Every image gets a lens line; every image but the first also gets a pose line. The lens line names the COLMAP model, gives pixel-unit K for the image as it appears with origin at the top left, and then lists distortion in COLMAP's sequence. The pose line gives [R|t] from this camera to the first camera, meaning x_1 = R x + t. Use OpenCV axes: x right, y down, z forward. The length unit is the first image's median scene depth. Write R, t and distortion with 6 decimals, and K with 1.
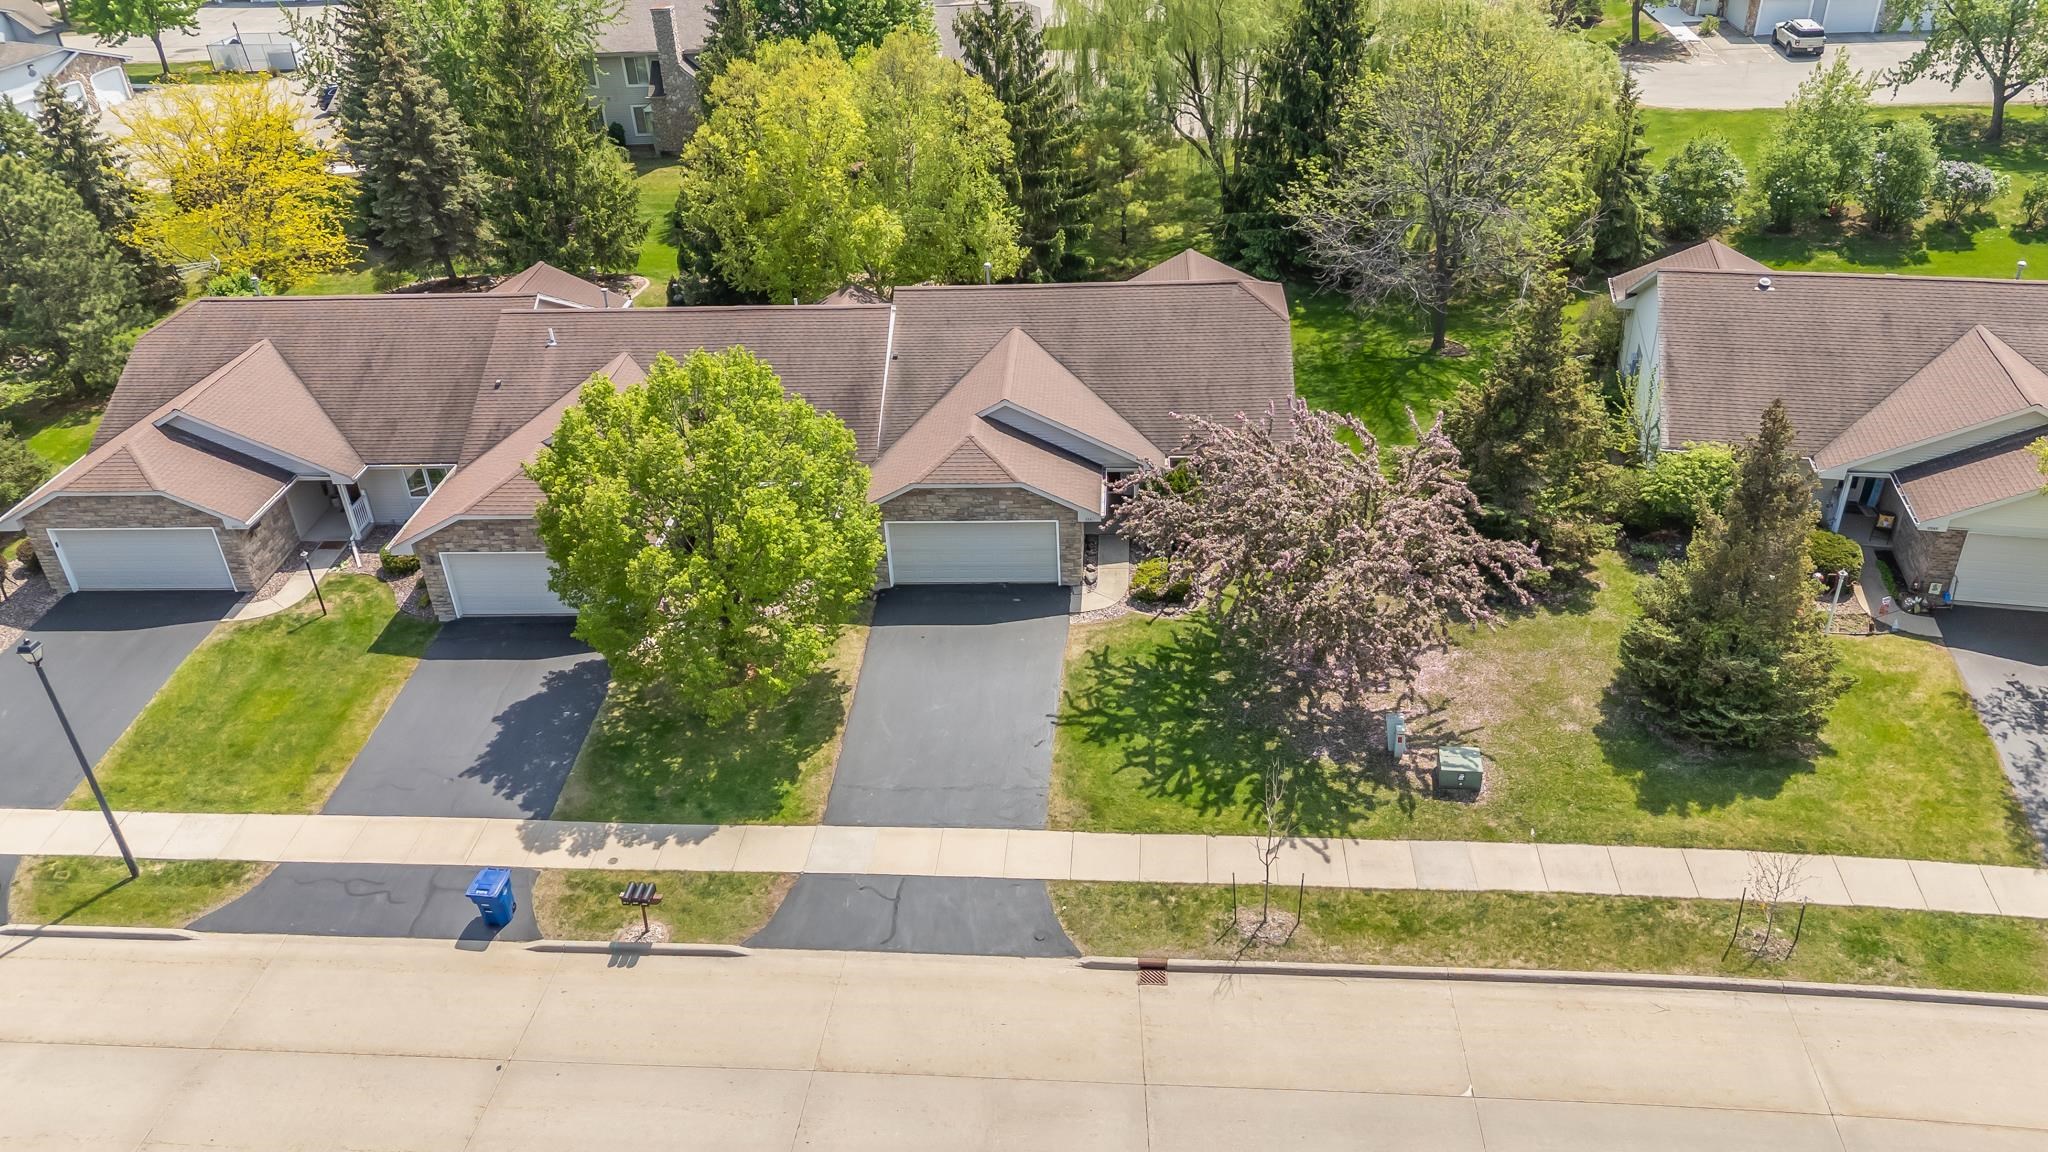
lens RADIAL K [[1498.3, 0, 1024.0], [0, 1498.3, 576.0], [0, 0, 1]] dist [0.092555, -0.096797]
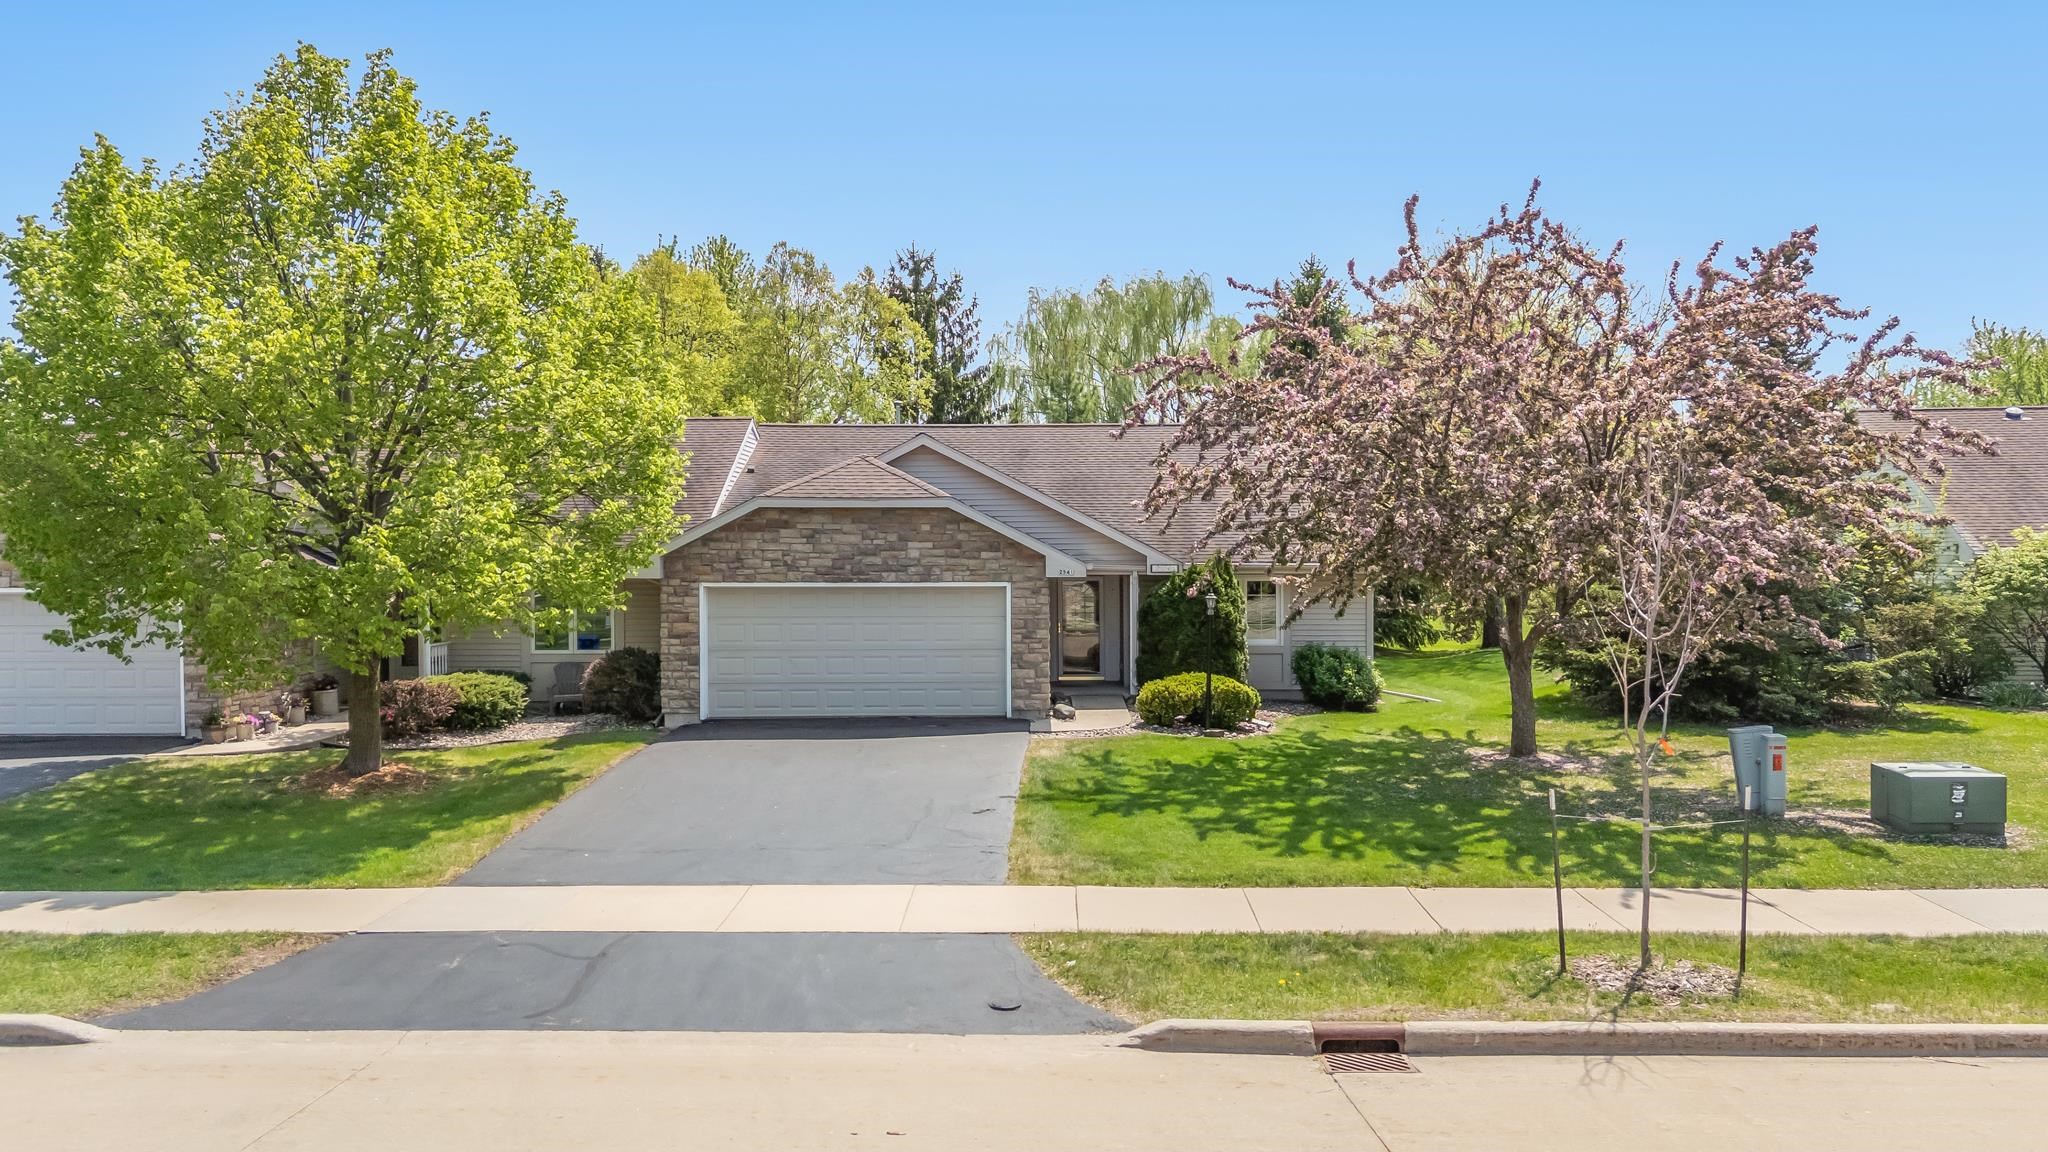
lens RADIAL K [[1498.3, 0, 1024.0], [0, 1498.3, 576.0], [0, 0, 1]] dist [0.092555, -0.096797]
pose [[0.996955, 0.042609, 0.065313, -0.011752], [-0.002445, 0.854198, -0.519941, 0.331382], [-0.077944, 0.518198, 0.851701, 0.653303]]
